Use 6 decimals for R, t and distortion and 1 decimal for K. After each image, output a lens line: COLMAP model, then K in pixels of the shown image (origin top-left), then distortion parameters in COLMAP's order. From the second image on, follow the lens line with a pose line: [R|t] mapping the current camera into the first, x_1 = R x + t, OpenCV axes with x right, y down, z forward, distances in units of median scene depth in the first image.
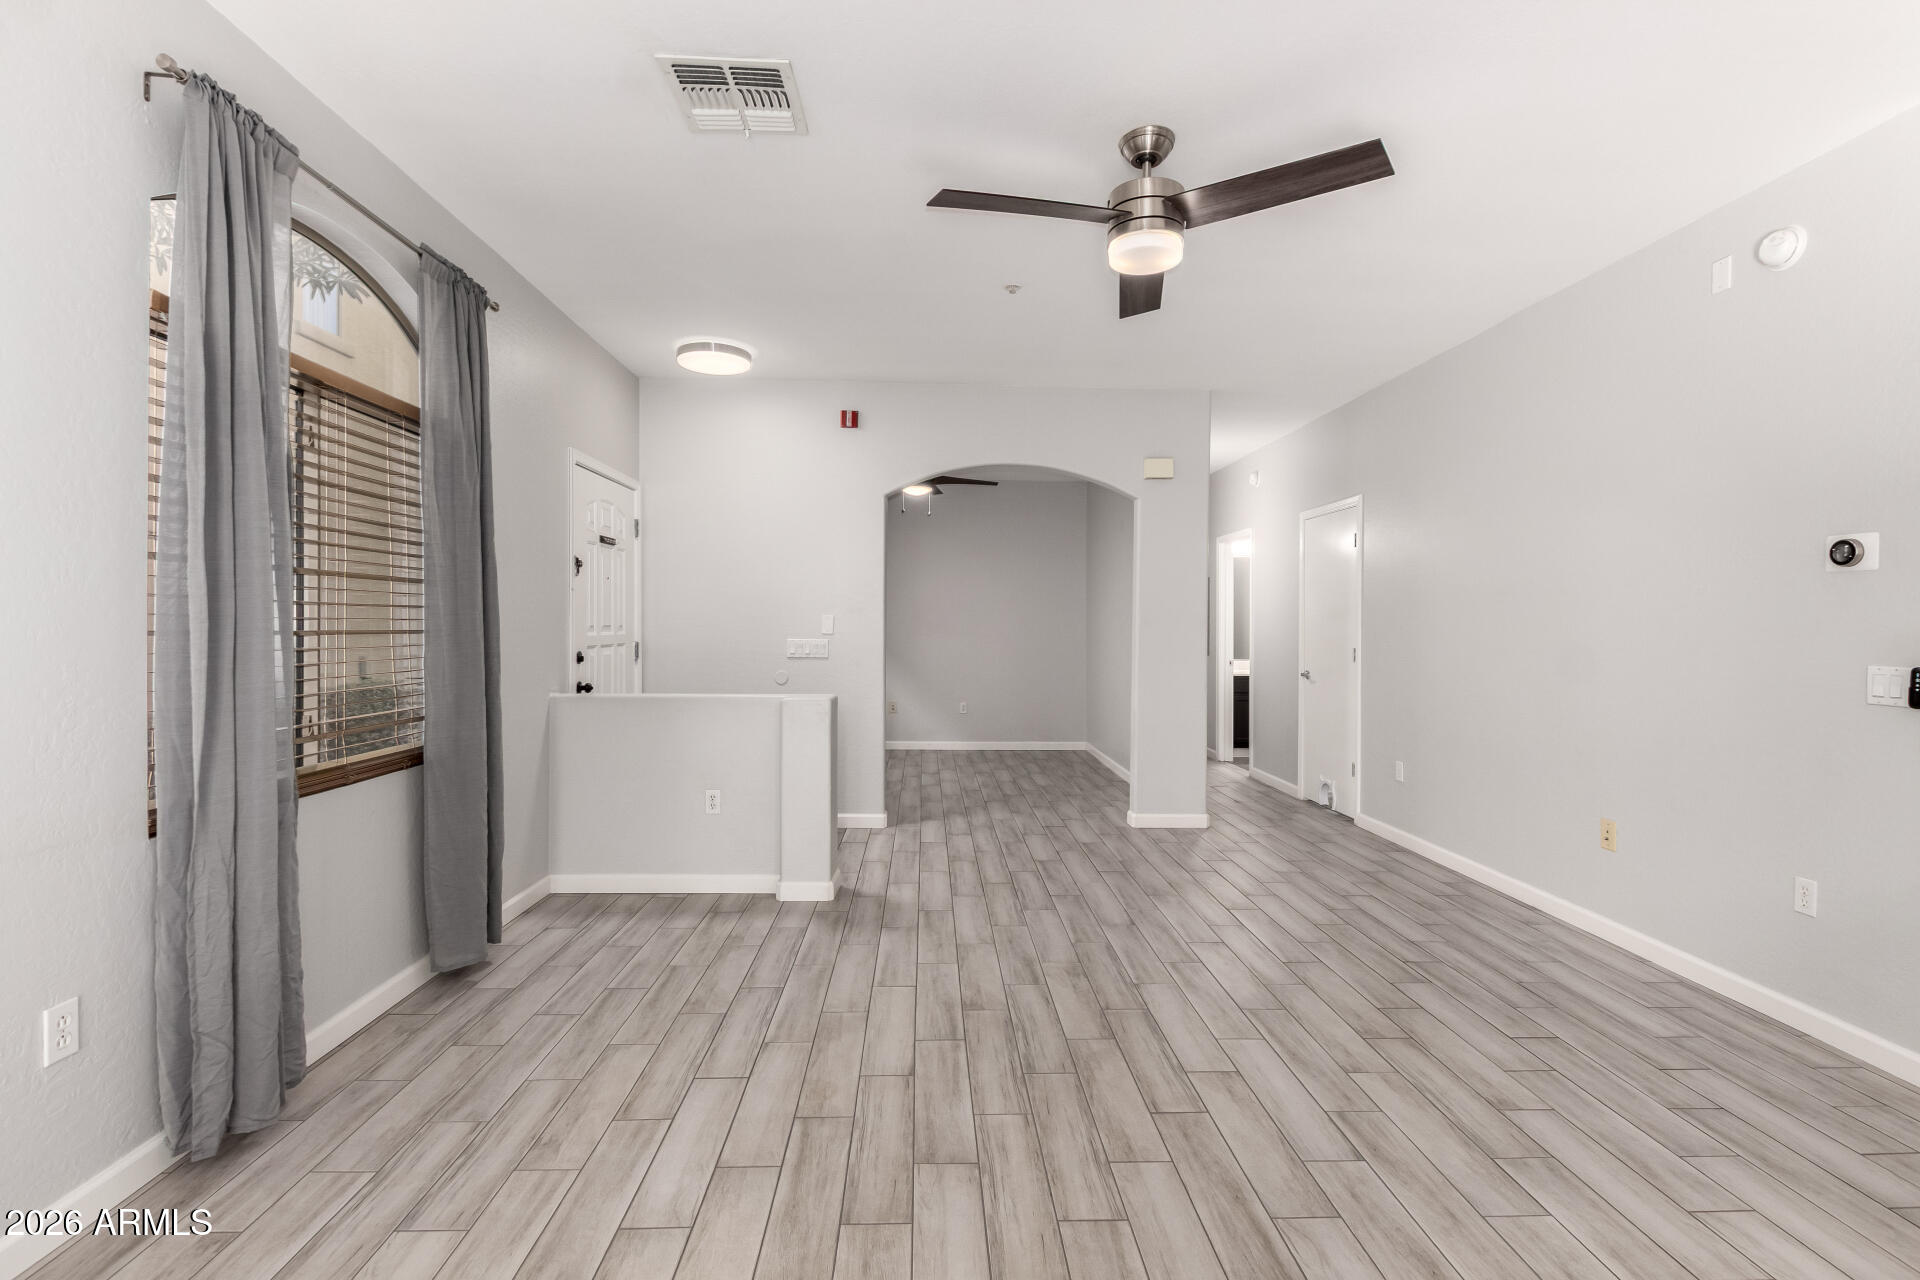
lens RADIAL K [[901.8, 0, 951.1], [0, 901.8, 634.2], [0, 0, 1]] dist [0.004986, -0.002624]
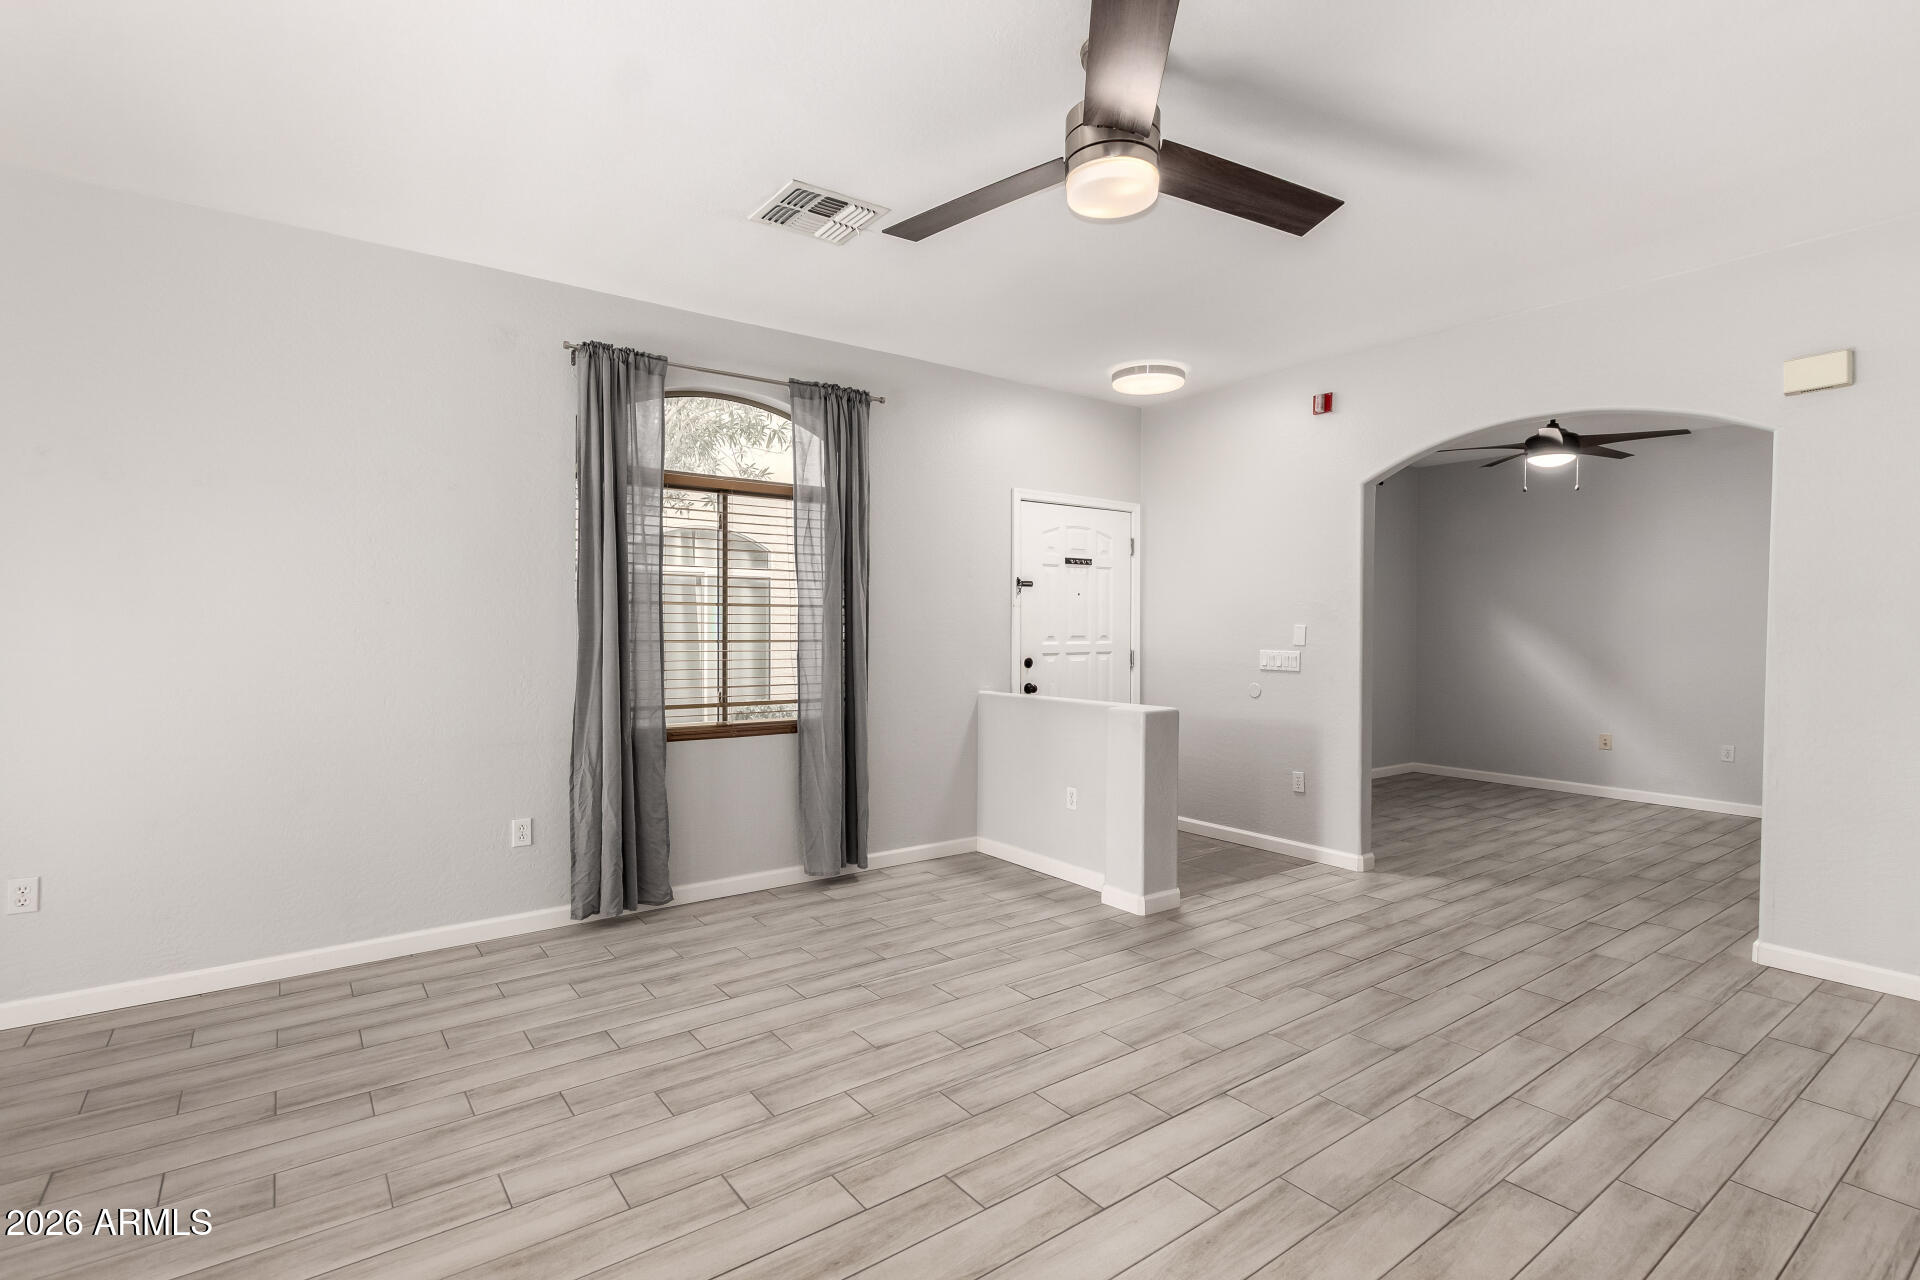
lens RADIAL K [[901.8, 0, 992.4], [0, 901.8, 642.4], [0, 0, 1]] dist [0.004986, -0.002624]
pose [[0.572094, 0.007706, -0.820152, 0.753243], [-0.007931, 0.999961, 0.003863, -0.007356], [0.820150, 0.004295, 0.572132, 0.393557]]
